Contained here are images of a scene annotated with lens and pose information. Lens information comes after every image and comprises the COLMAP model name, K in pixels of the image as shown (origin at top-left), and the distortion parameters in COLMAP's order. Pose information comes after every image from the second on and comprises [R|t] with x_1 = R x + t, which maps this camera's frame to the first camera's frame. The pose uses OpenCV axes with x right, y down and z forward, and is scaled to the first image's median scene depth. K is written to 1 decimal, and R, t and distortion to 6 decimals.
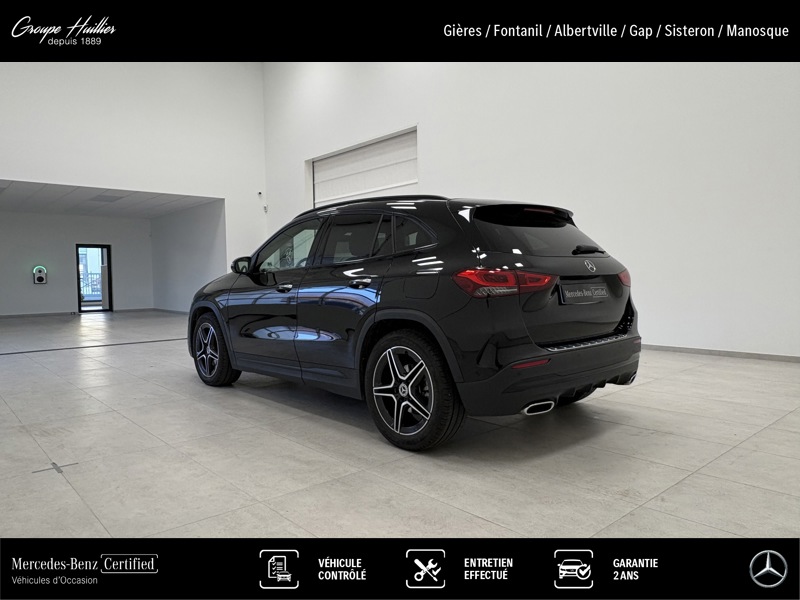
lens RADIAL K [[560.4, 0, 398.0], [0, 560.4, 299.0], [0, 0, 1]] dist [-0.018549, 0.000276]
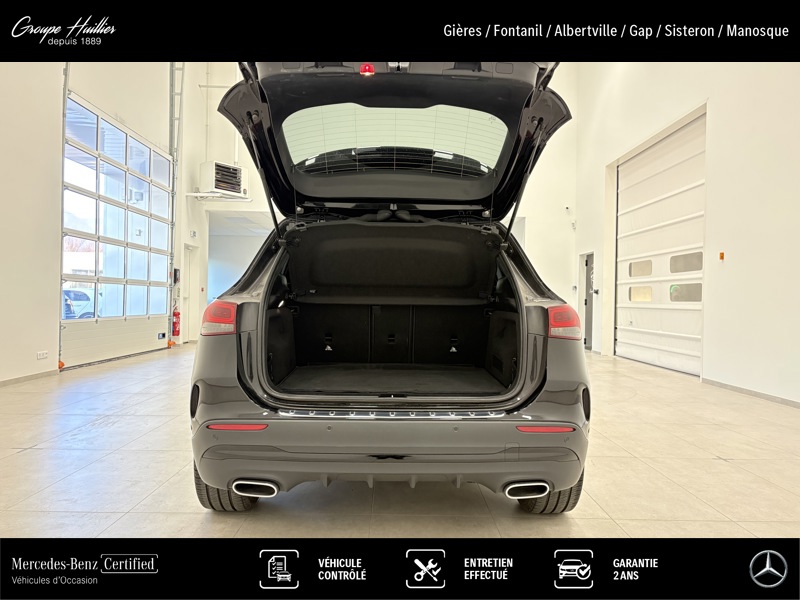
lens RADIAL K [[615.8, 0, 402.4], [0, 615.8, 299.3], [0, 0, 1]] dist [0.023008, -0.032967]
pose [[0.757140, 0.031086, -0.652513, 0.244967], [-0.058403, 0.998088, -0.020218, -0.013816], [0.650637, 0.053416, 0.757508, 0.129933]]
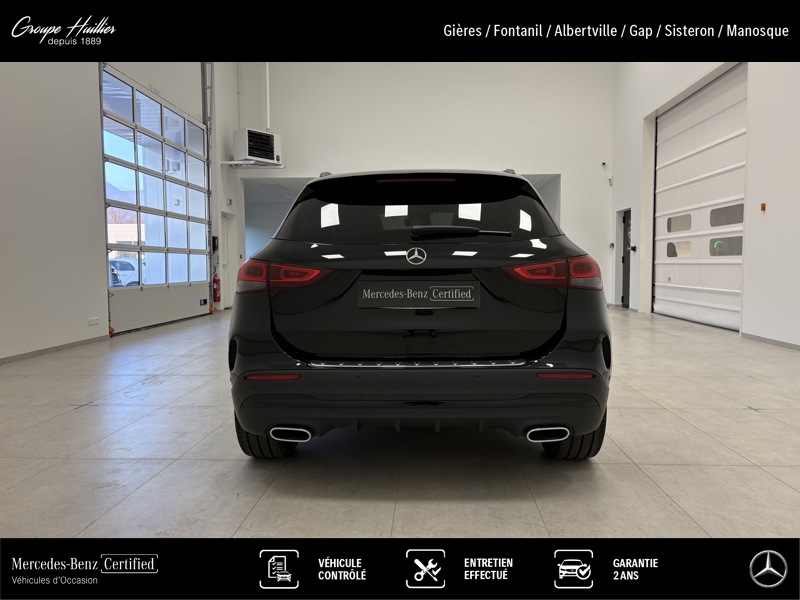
lens RADIAL K [[615.8, 0, 398.0], [0, 615.8, 302.0], [0, 0, 1]] dist [0.023008, -0.032967]
pose [[0.712980, 0.057132, -0.698852, 0.254926], [-0.035994, 0.998343, 0.044894, -0.010234], [0.700259, -0.006854, 0.713856, 0.126790]]
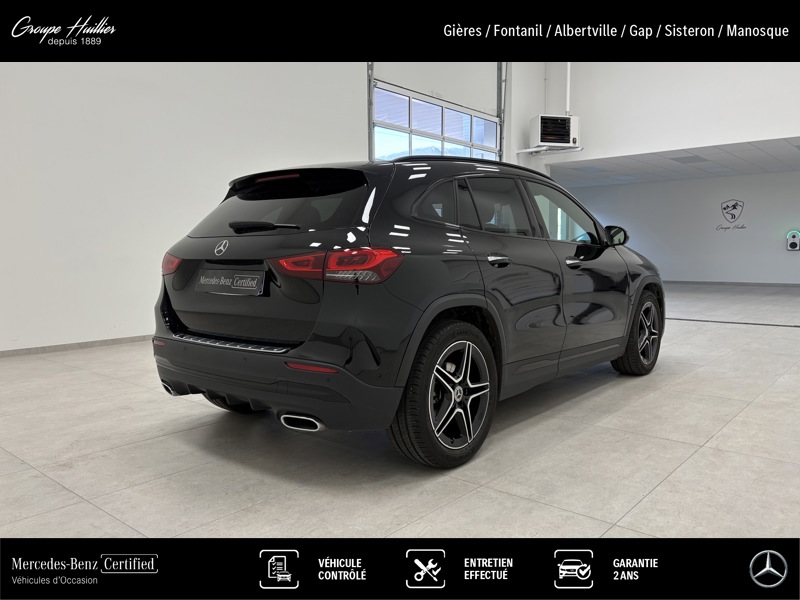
lens RADIAL K [[615.8, 0, 401.9], [0, 615.8, 299.8], [0, 0, 1]] dist [0.023008, -0.032967]
pose [[0.133834, 0.096967, -0.986248, 0.367549], [-0.038109, 0.994969, 0.092653, -0.022458], [0.990271, 0.025185, 0.136856, 0.331403]]
